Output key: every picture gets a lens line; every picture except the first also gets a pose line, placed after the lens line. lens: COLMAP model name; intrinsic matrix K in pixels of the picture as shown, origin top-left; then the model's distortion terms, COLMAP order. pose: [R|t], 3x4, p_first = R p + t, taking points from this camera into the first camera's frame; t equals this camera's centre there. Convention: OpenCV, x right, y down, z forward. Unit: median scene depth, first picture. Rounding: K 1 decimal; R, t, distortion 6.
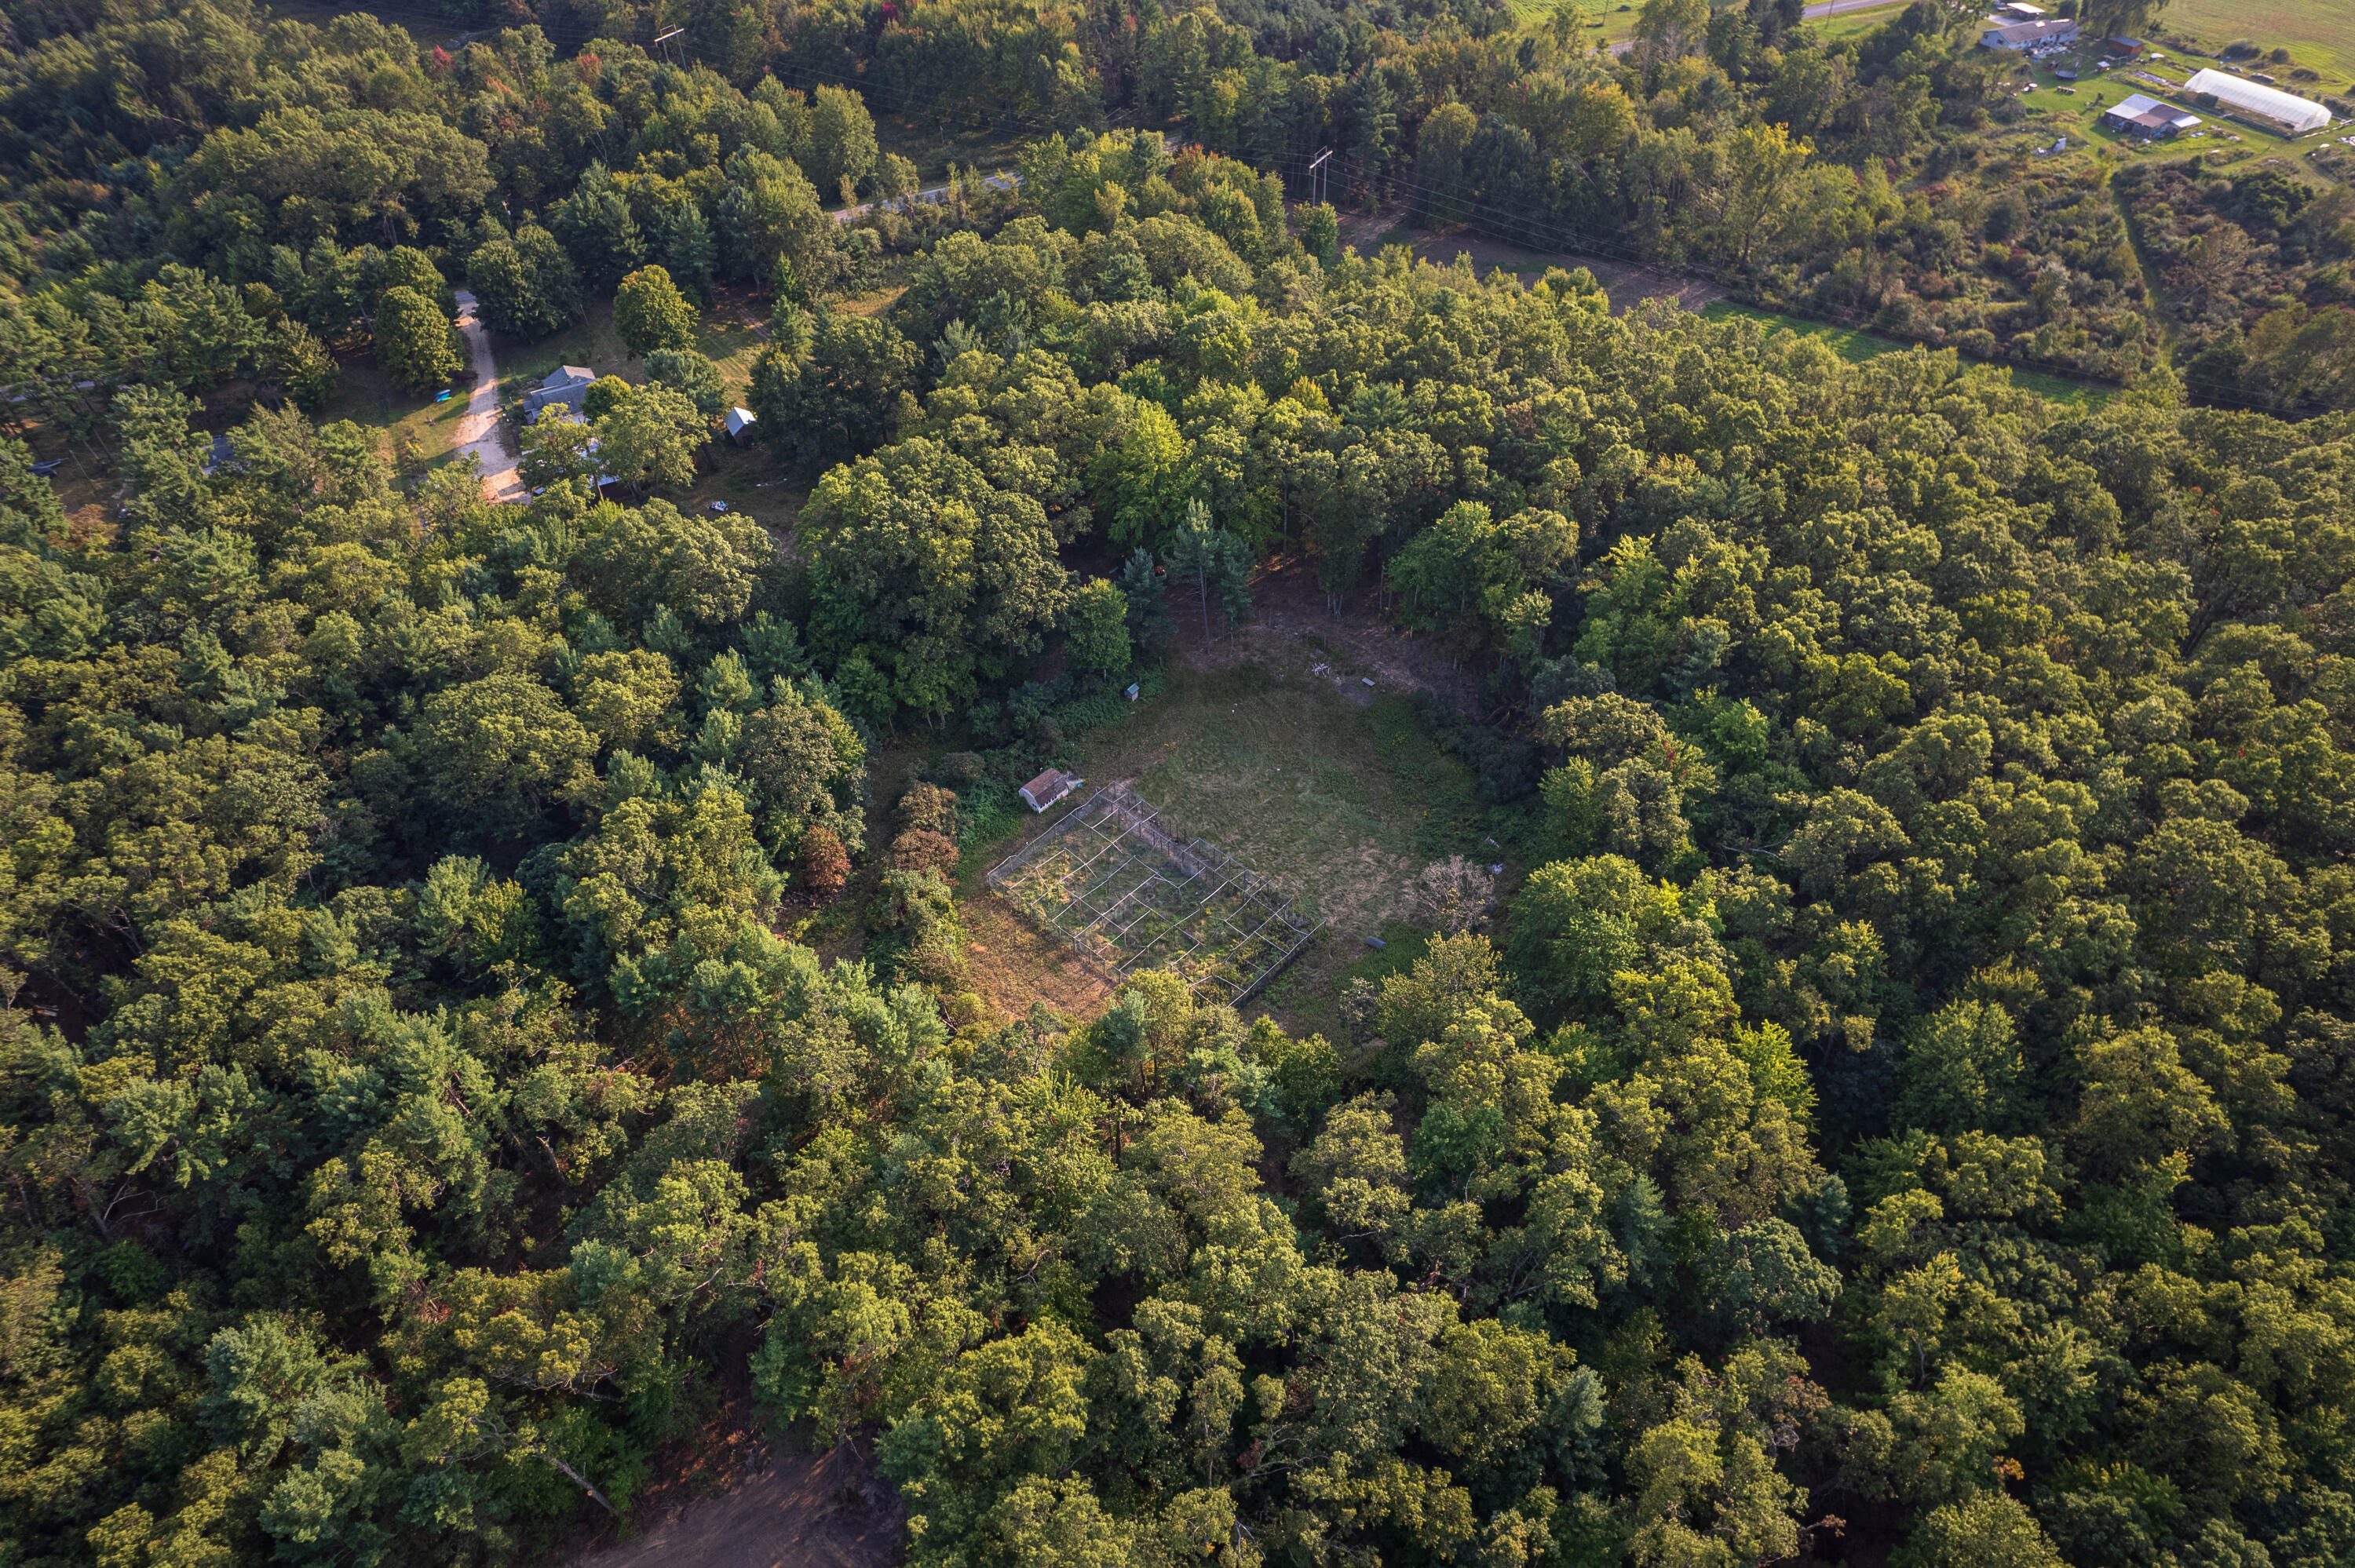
lens RADIAL K [[1509.9, 0, 1177.5], [0, 1509.9, 784.0], [0, 0, 1]] dist [-0.082817, 0.076520]
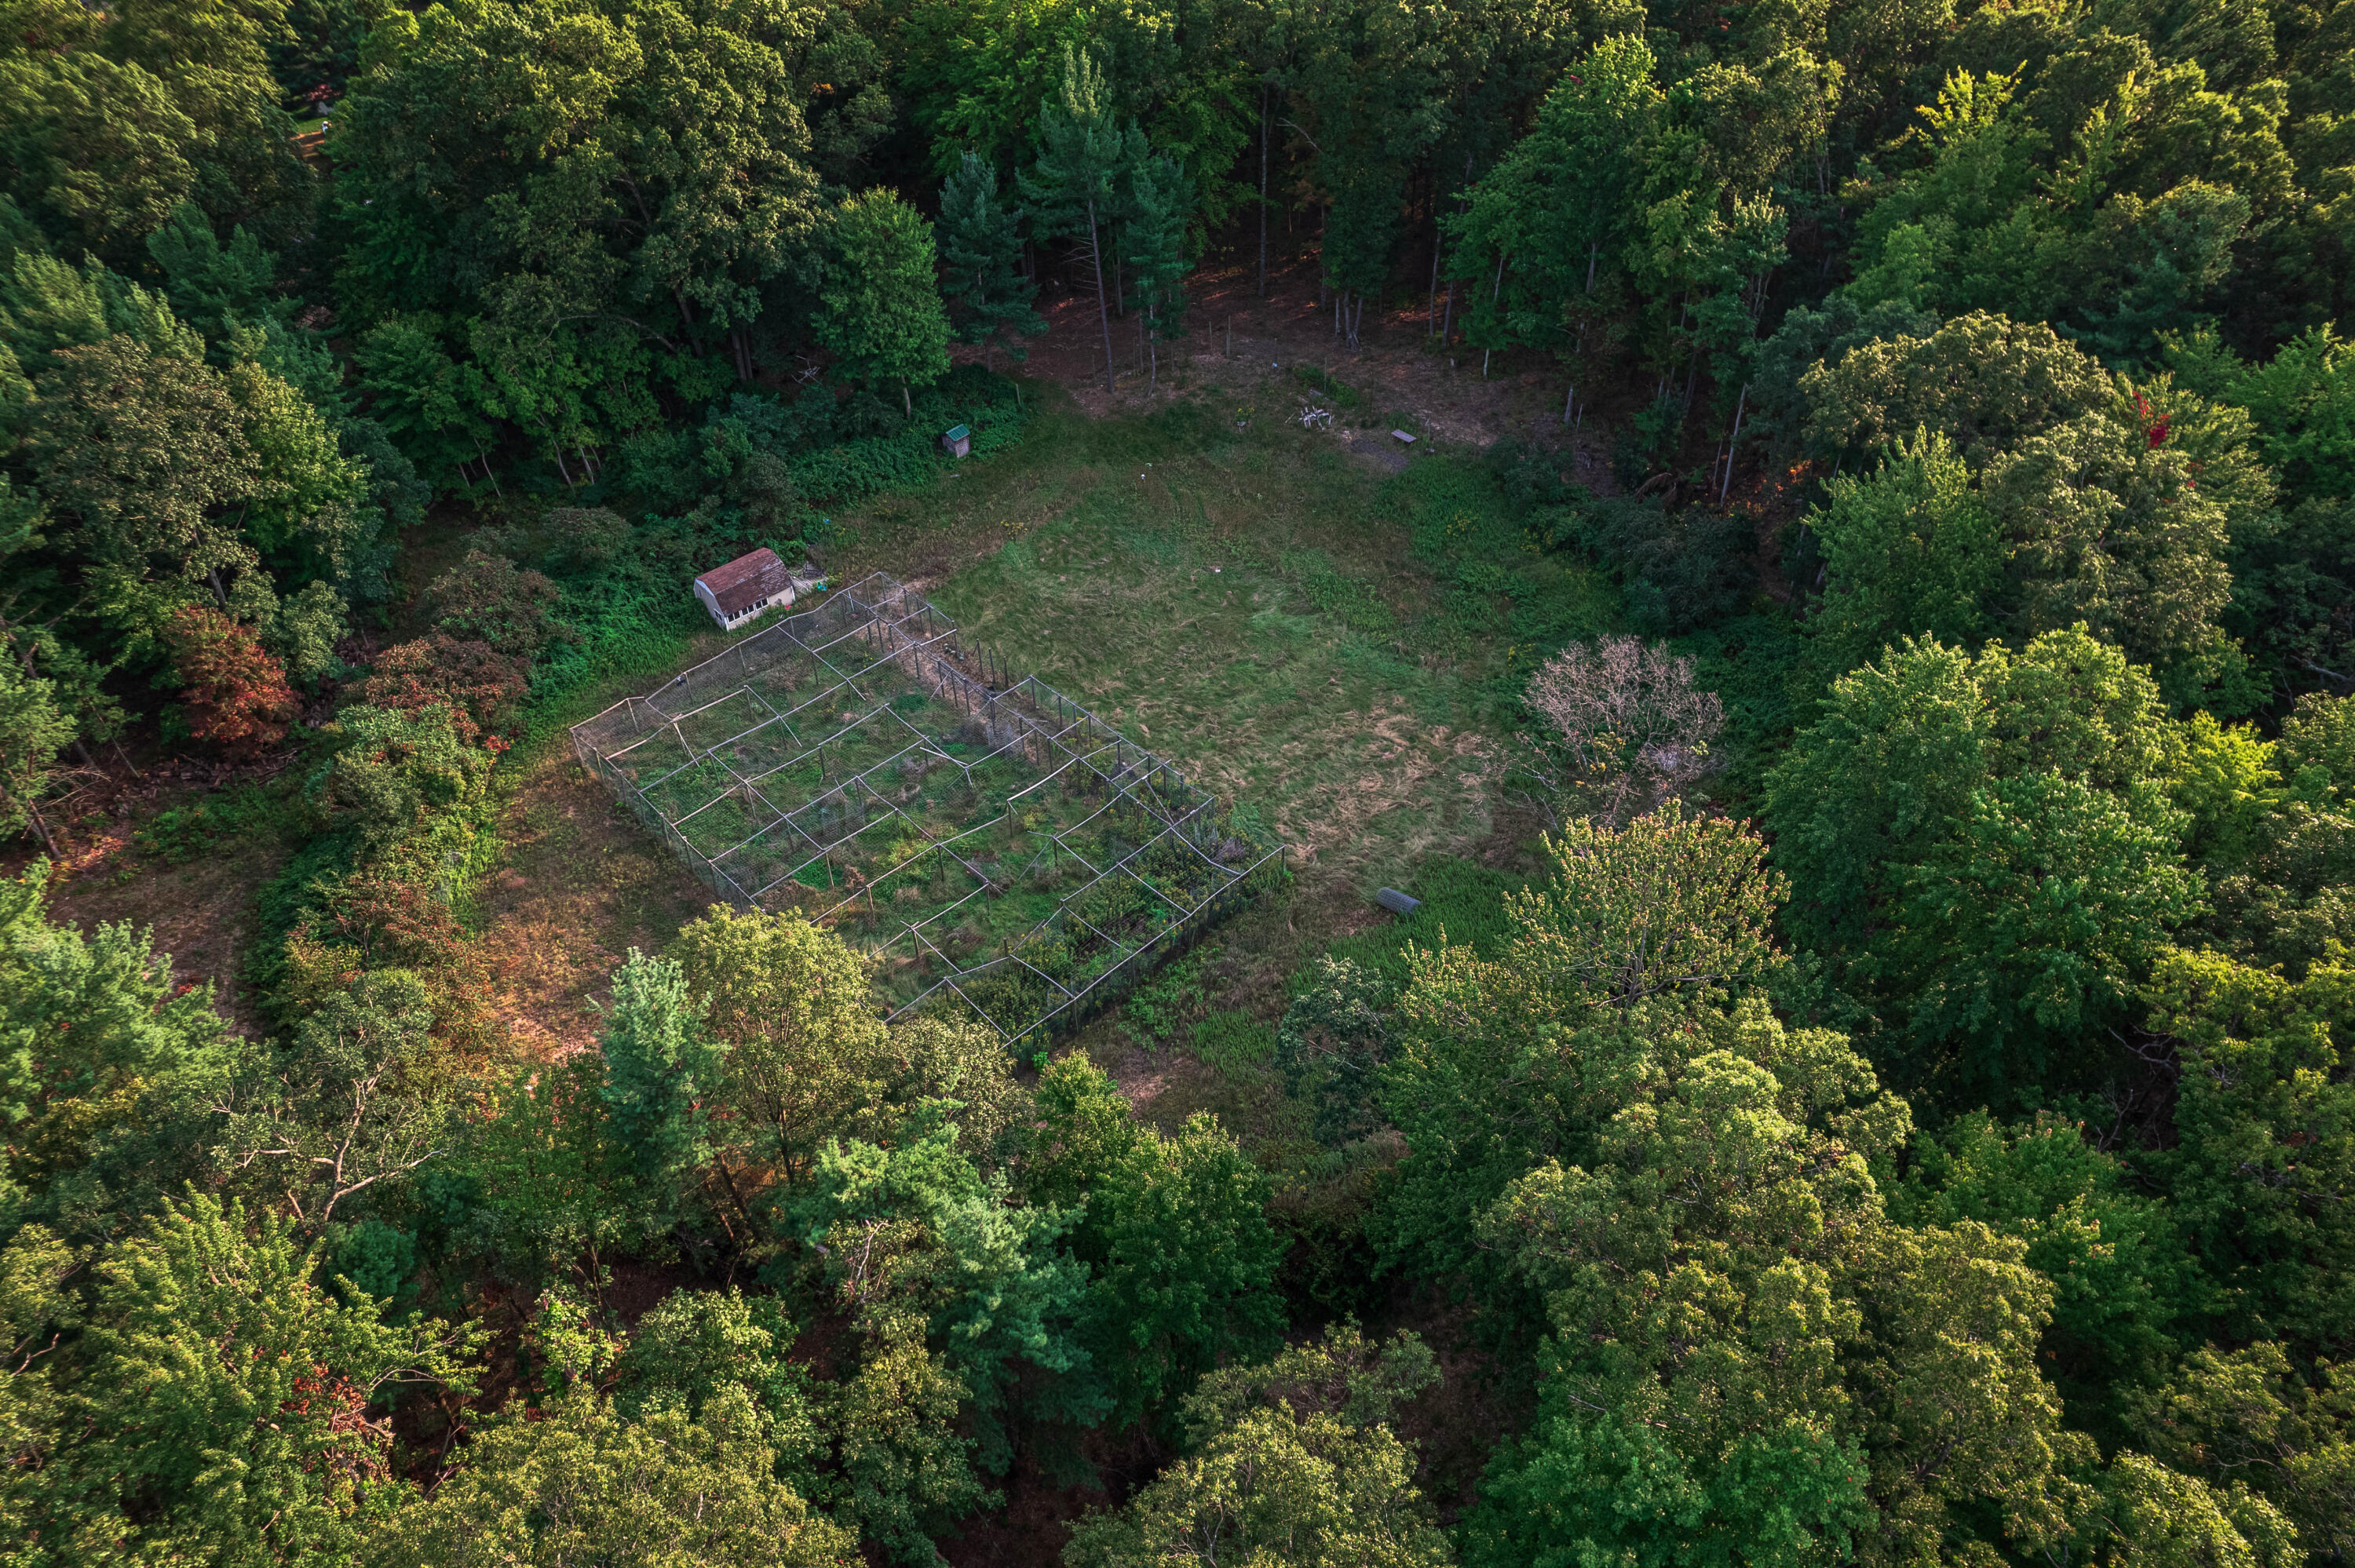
lens RADIAL K [[1509.9, 0, 1177.5], [0, 1509.9, 784.0], [0, 0, 1]] dist [-0.082817, 0.076520]
pose [[0.998894, 0.036033, -0.030216, 0.073923], [-0.037068, 0.998720, -0.034415, 0.082144], [0.028937, 0.035497, 0.998951, 0.519482]]
